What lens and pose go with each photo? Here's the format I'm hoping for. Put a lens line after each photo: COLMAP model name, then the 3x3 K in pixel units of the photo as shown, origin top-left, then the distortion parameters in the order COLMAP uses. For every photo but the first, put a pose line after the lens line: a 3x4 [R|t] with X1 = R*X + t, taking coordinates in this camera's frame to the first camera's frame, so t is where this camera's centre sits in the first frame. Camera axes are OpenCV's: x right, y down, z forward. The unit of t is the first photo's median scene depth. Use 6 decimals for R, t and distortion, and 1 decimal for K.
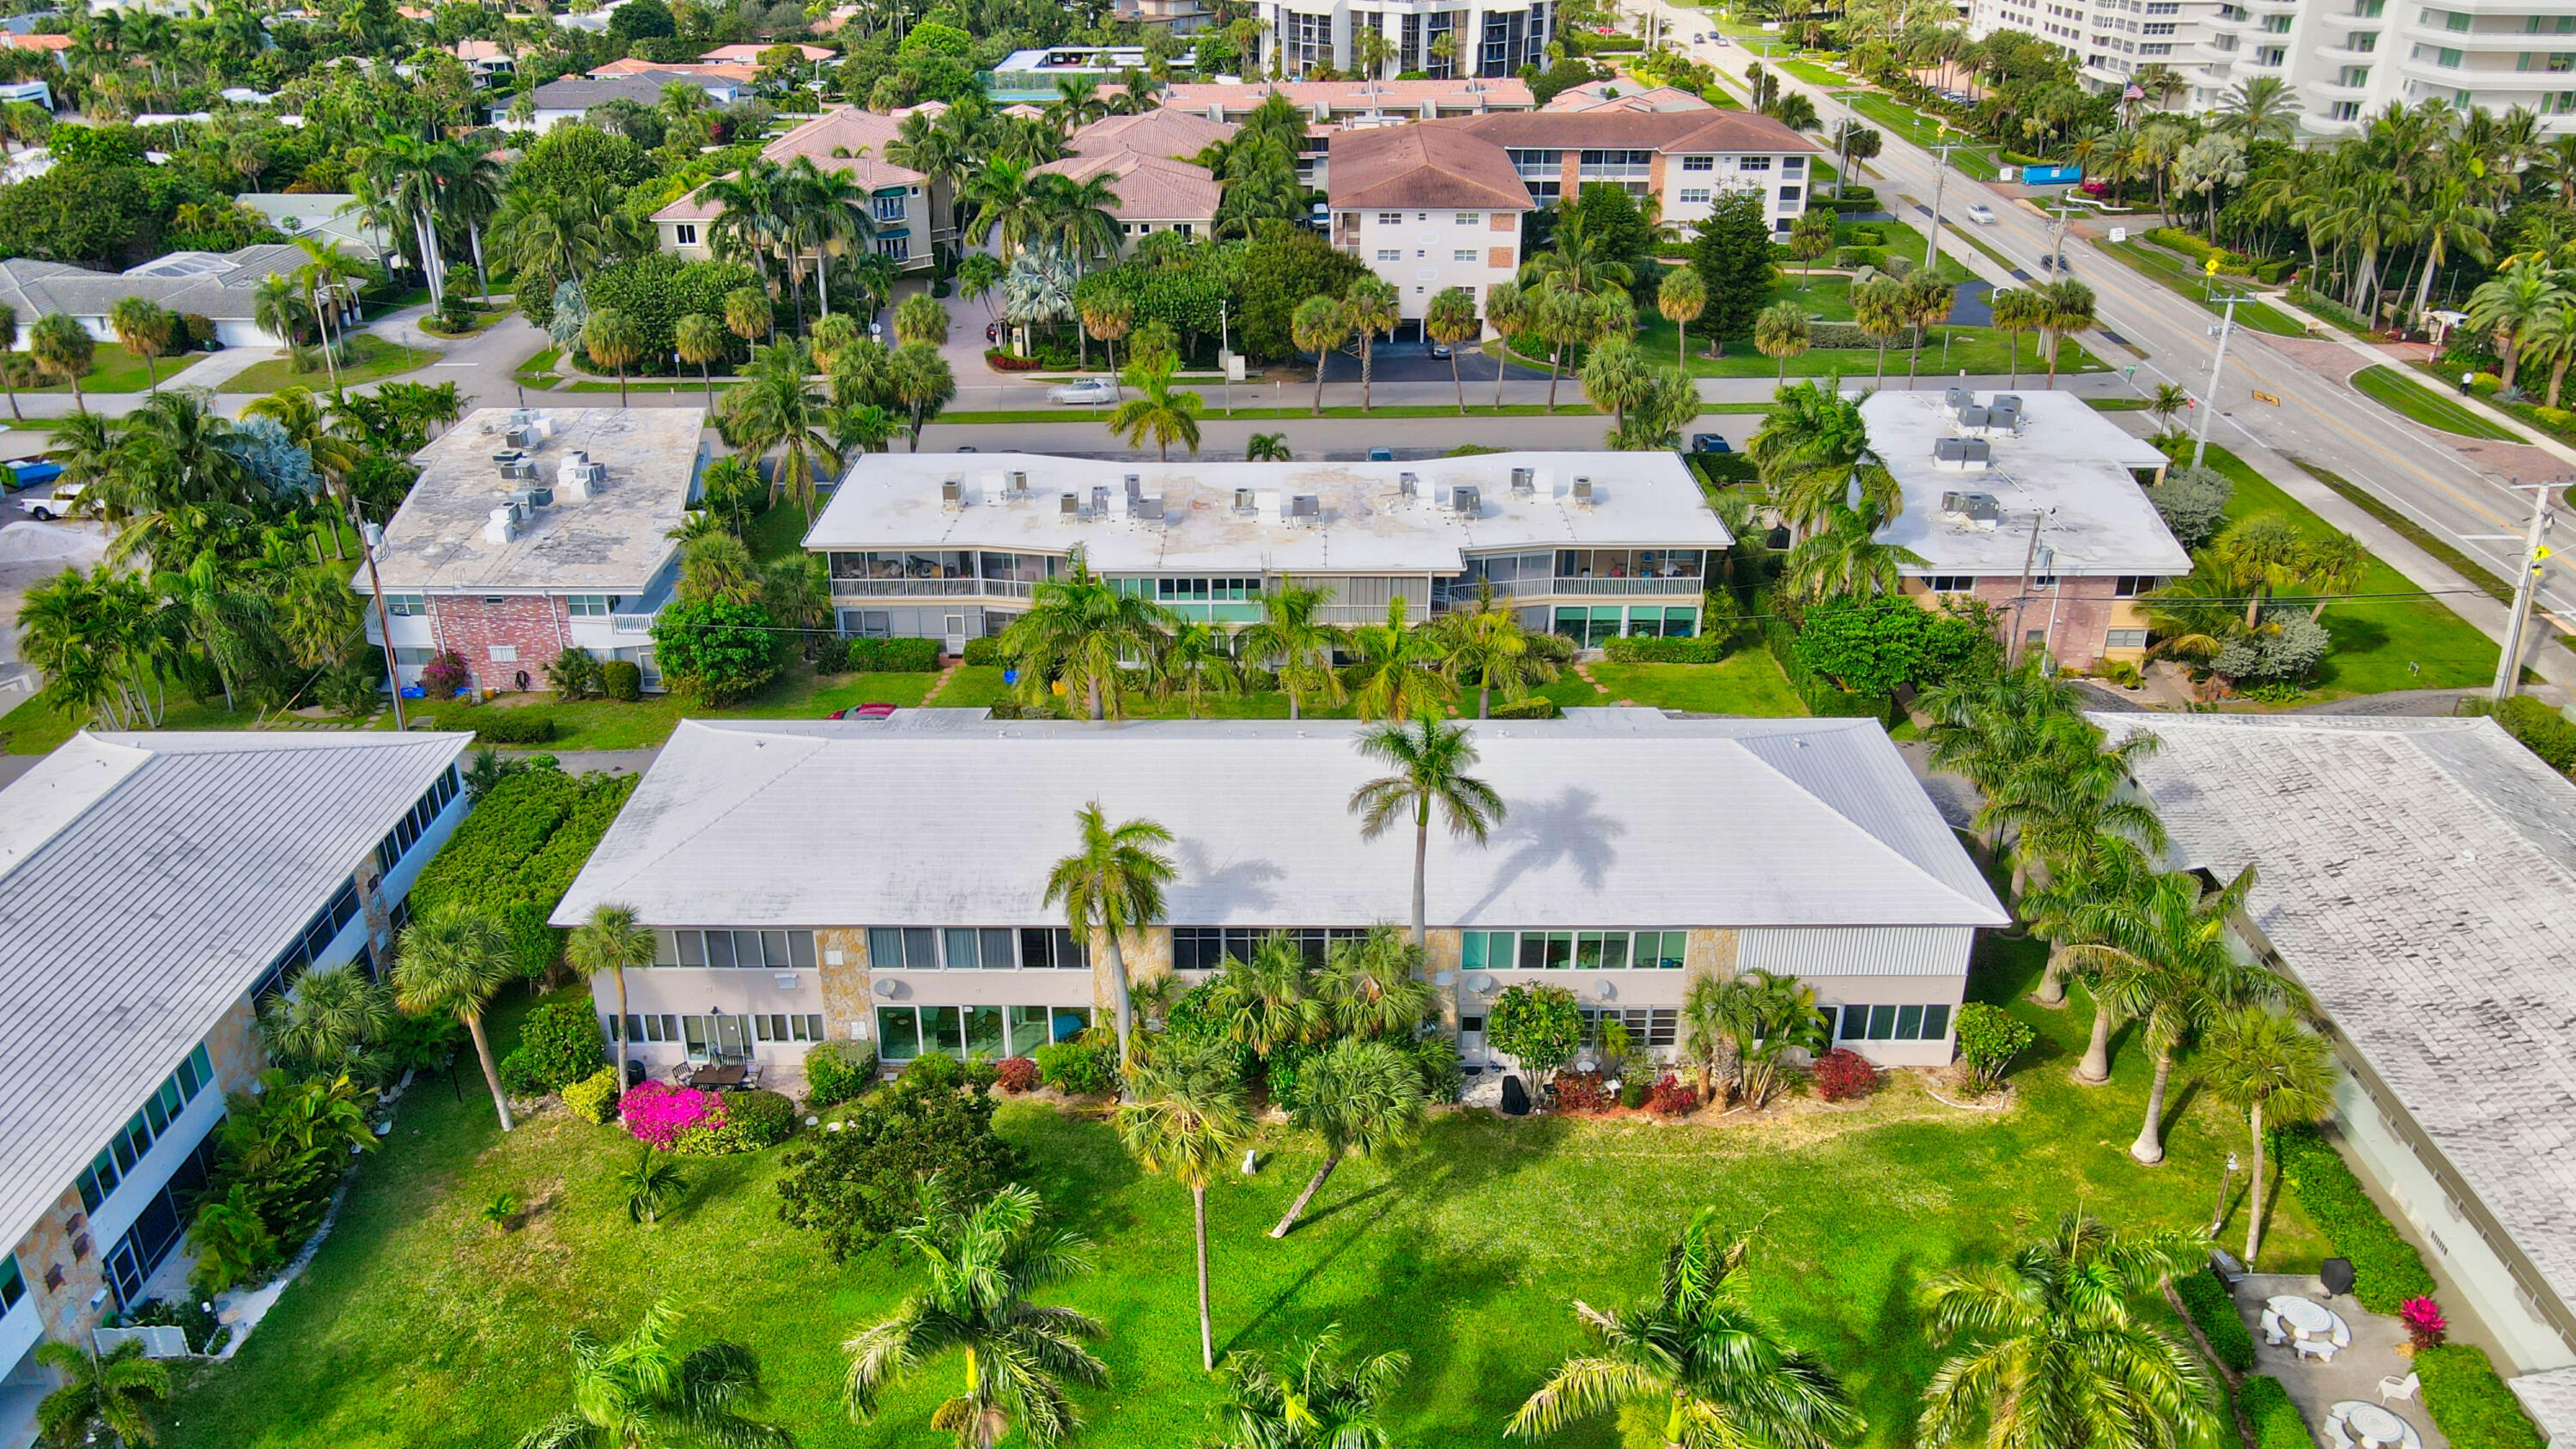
lens RADIAL K [[1884.2, 0, 1288.0], [0, 1884.2, 724.5], [0, 0, 1]] dist [0.044758, 0.001264]
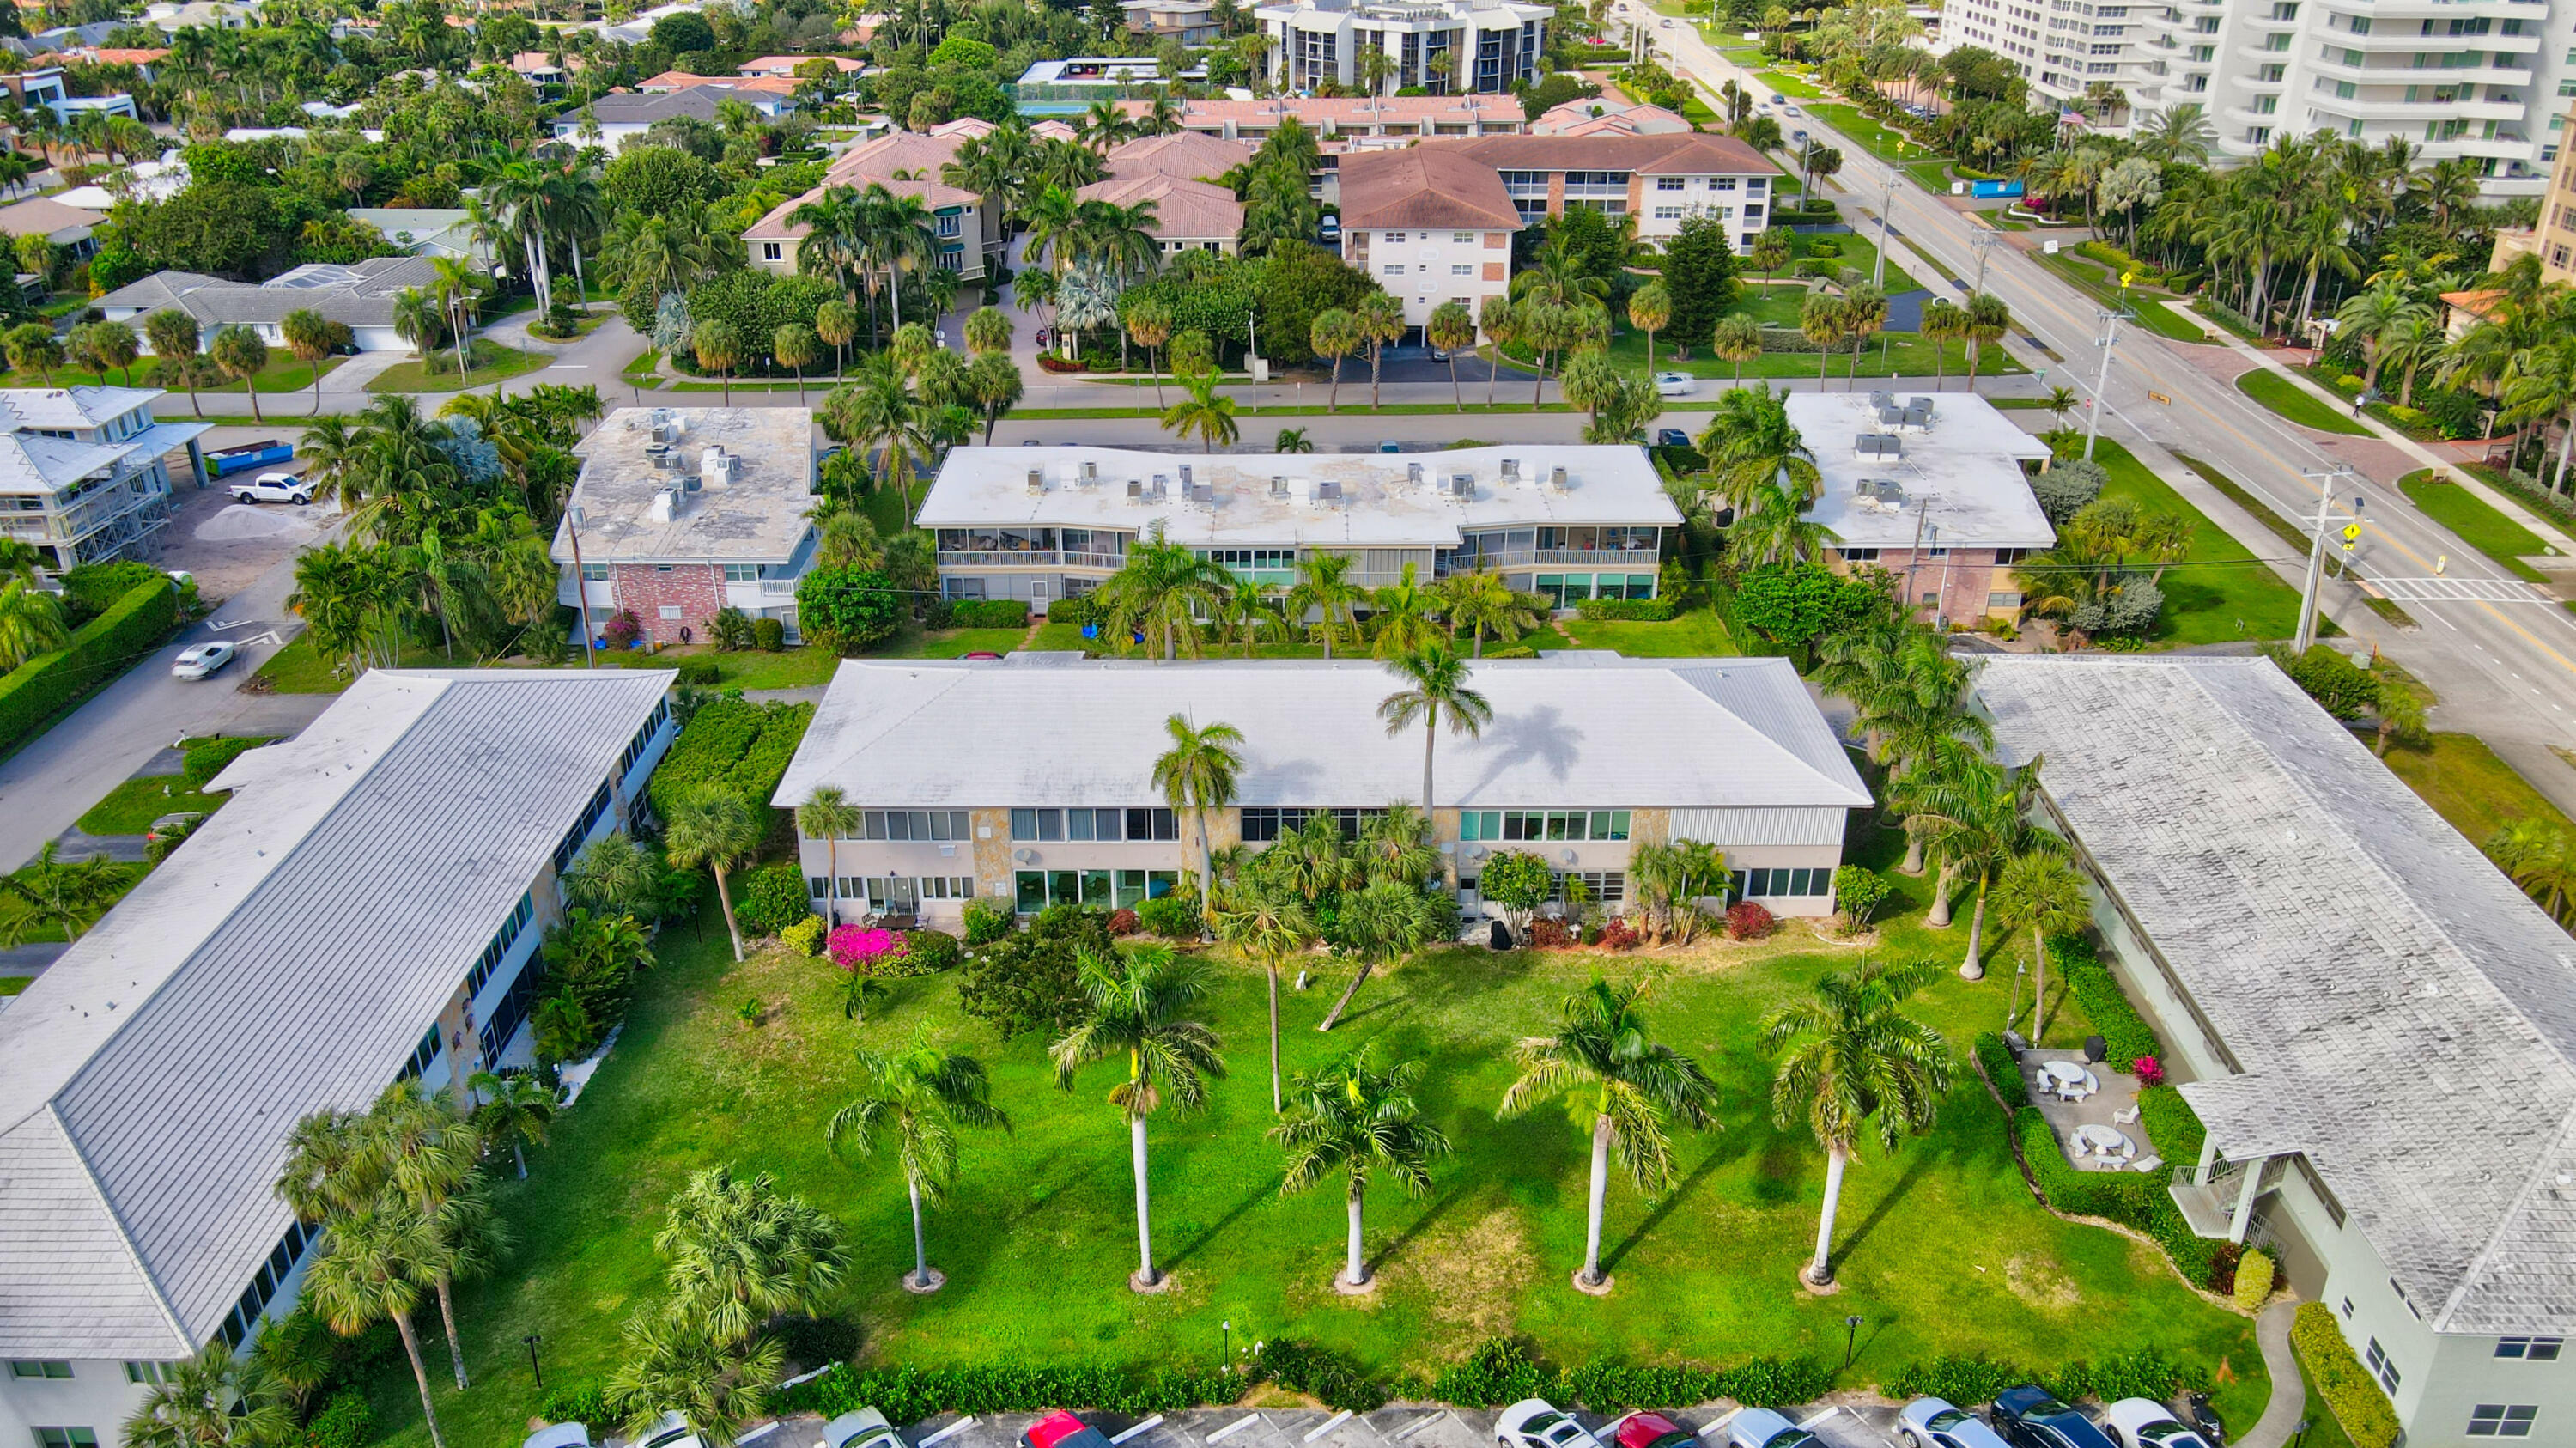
lens RADIAL K [[1884.2, 0, 1288.0], [0, 1884.2, 724.0], [0, 0, 1]] dist [0.044758, 0.001264]
pose [[0.999996, -0.000186, 0.002716, -0.016901], [0.000169, 0.999982, 0.005968, 0.021082], [-0.002717, -0.005968, 0.999979, -0.167326]]
